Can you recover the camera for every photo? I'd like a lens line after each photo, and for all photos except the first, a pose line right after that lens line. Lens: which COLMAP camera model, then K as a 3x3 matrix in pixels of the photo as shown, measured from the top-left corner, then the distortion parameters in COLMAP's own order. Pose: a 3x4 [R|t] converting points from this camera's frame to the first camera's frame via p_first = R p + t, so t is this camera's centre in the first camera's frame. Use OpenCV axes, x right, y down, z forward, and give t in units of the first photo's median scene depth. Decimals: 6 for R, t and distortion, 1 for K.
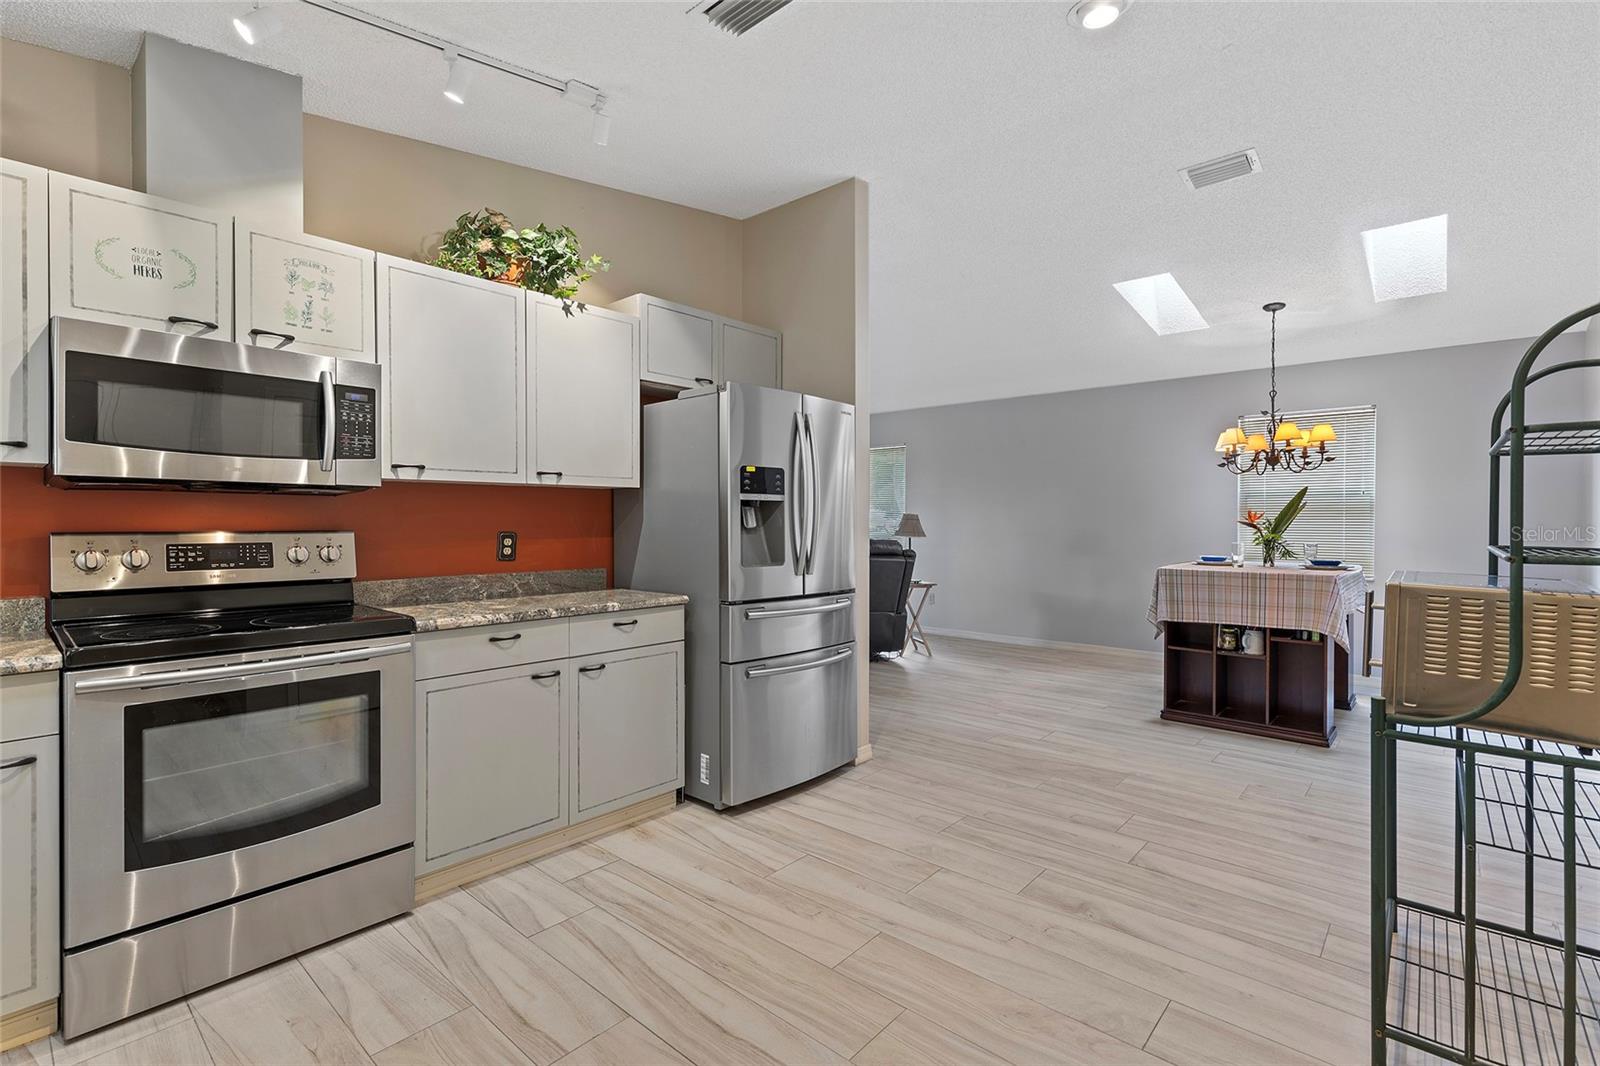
lens RADIAL K [[724.1, 0, 797.3], [0, 724.1, 523.4], [0, 0, 1]] dist [0.009284, -0.001791]
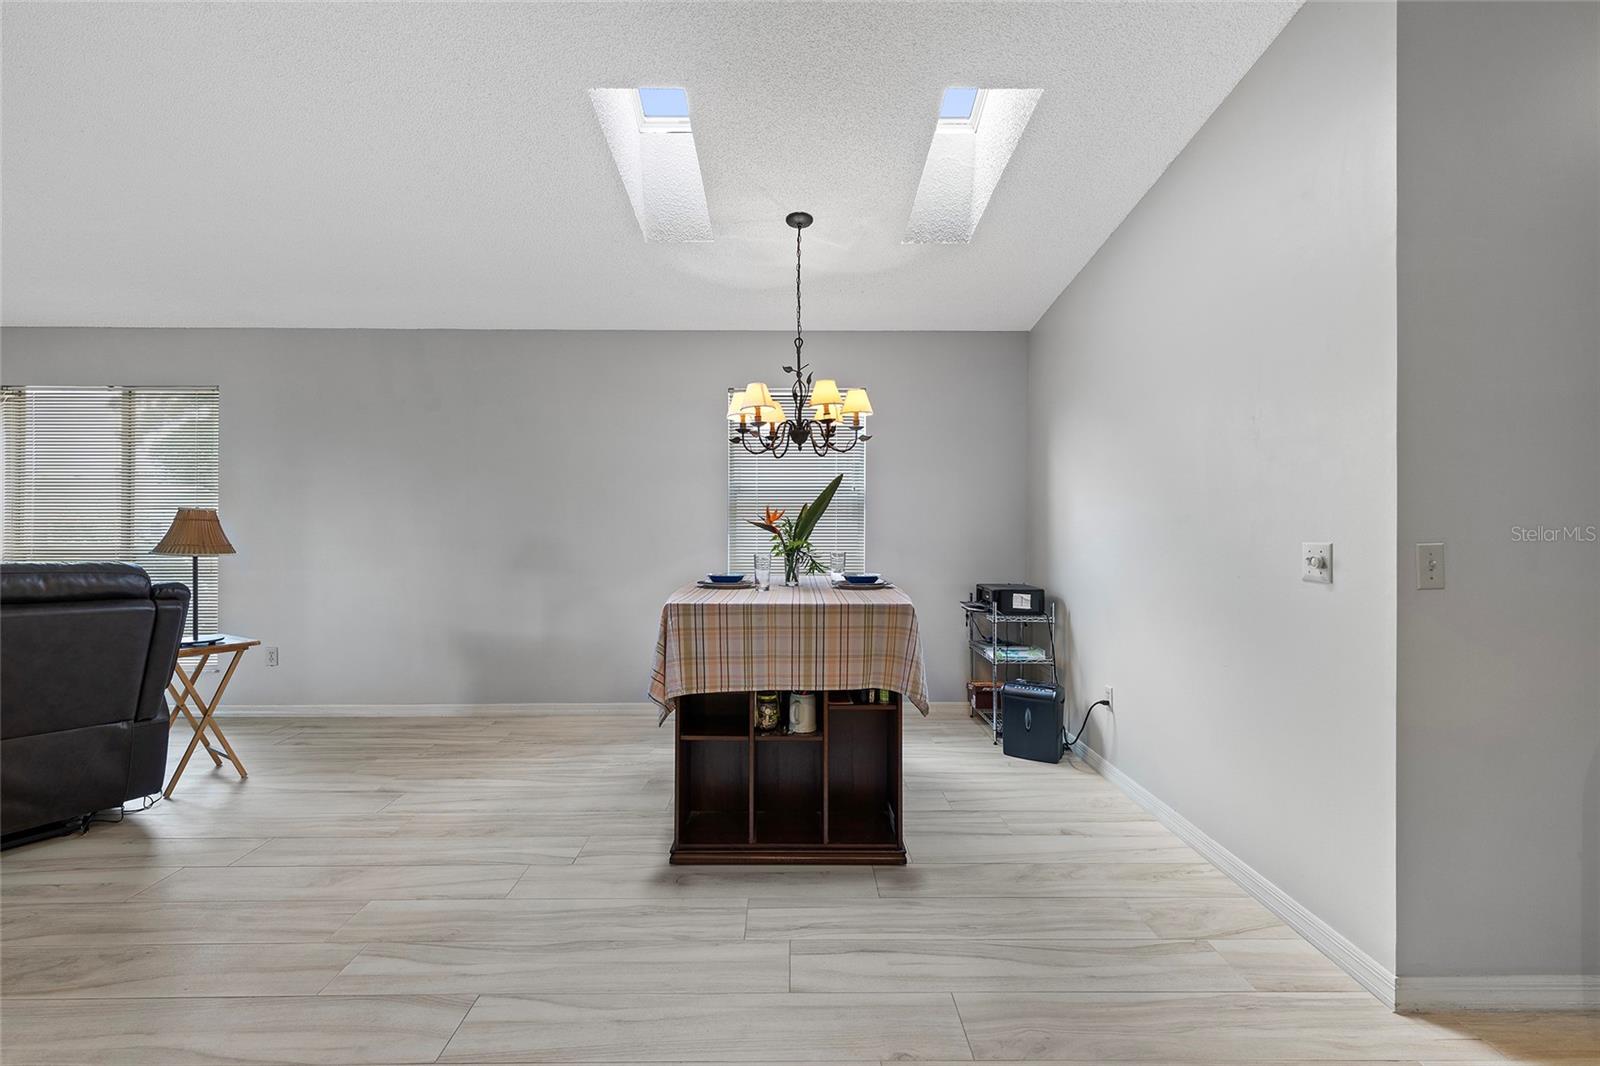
lens RADIAL K [[724.1, 0, 798.1], [0, 724.1, 517.6], [0, 0, 1]] dist [0.009284, -0.001791]
pose [[0.740715, 0.000631, 0.671819, 0.190436], [0.004492, 0.999973, -0.005892, -0.003407], [-0.671804, 0.007382, 0.740692, 0.509598]]
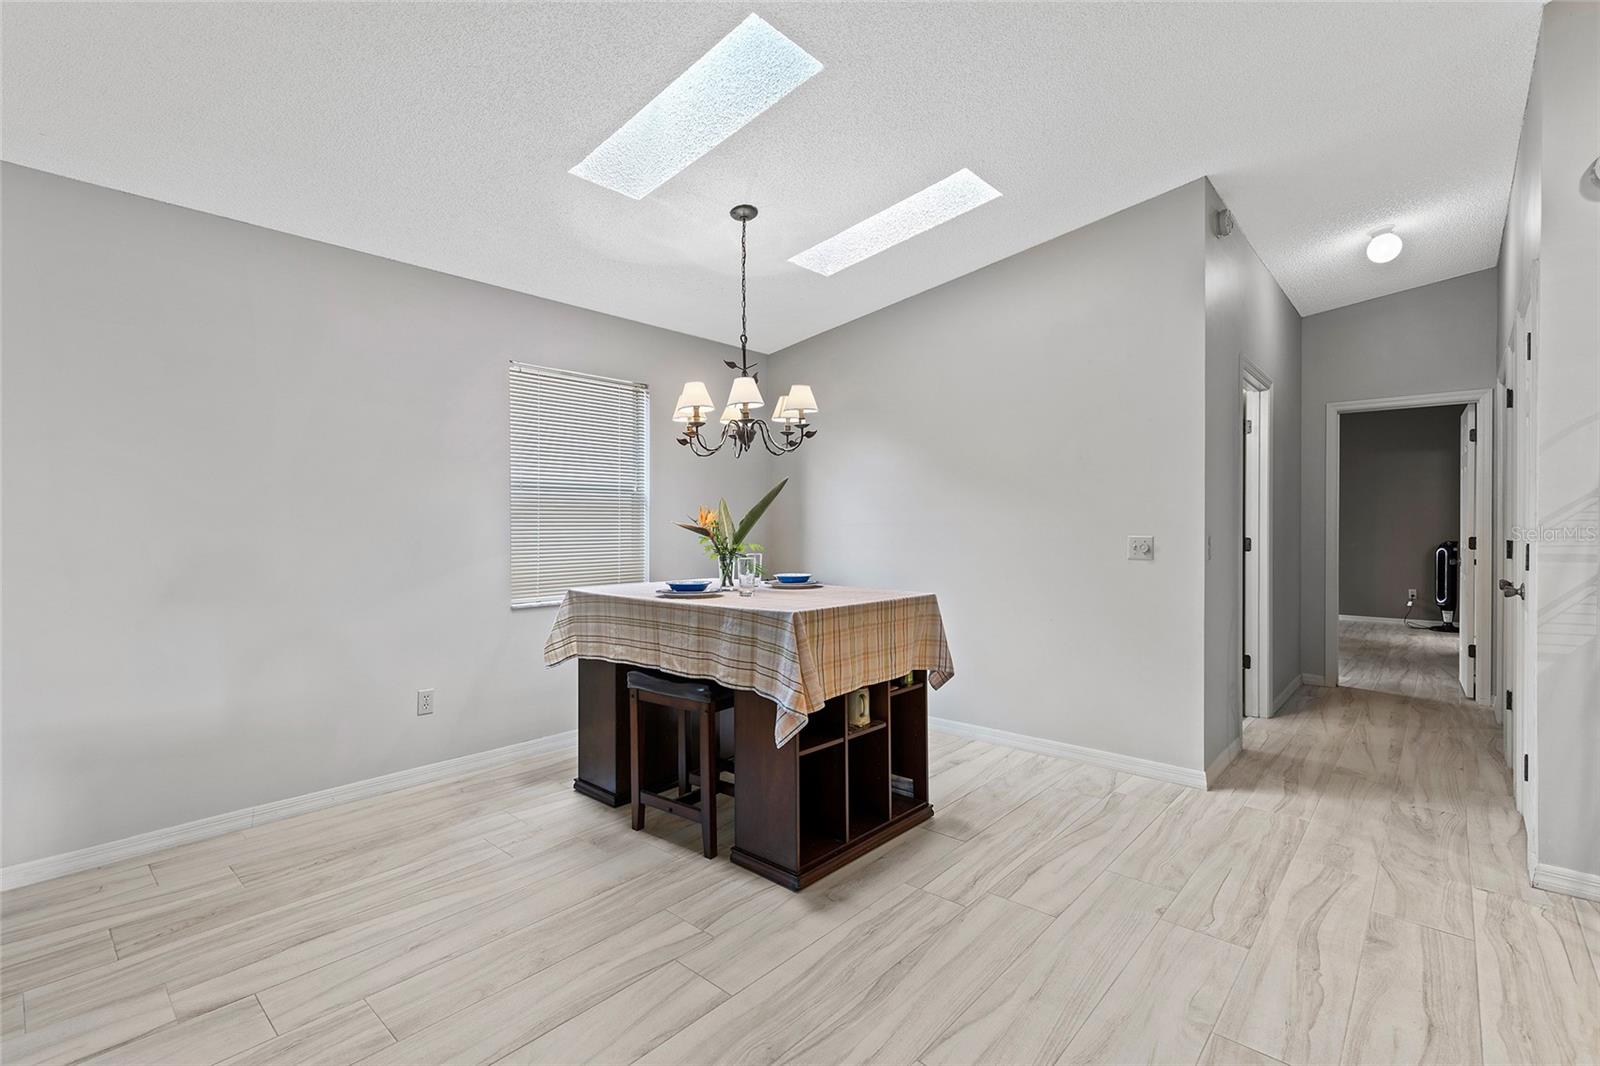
lens RADIAL K [[724.1, 0, 796.9], [0, 724.1, 524.6], [0, 0, 1]] dist [0.009284, -0.001791]
pose [[0.001431, -0.006533, 0.999978, -0.035688], [0.002249, 0.999976, 0.006530, -0.007266], [-0.999996, 0.002240, 0.001445, 1.012913]]
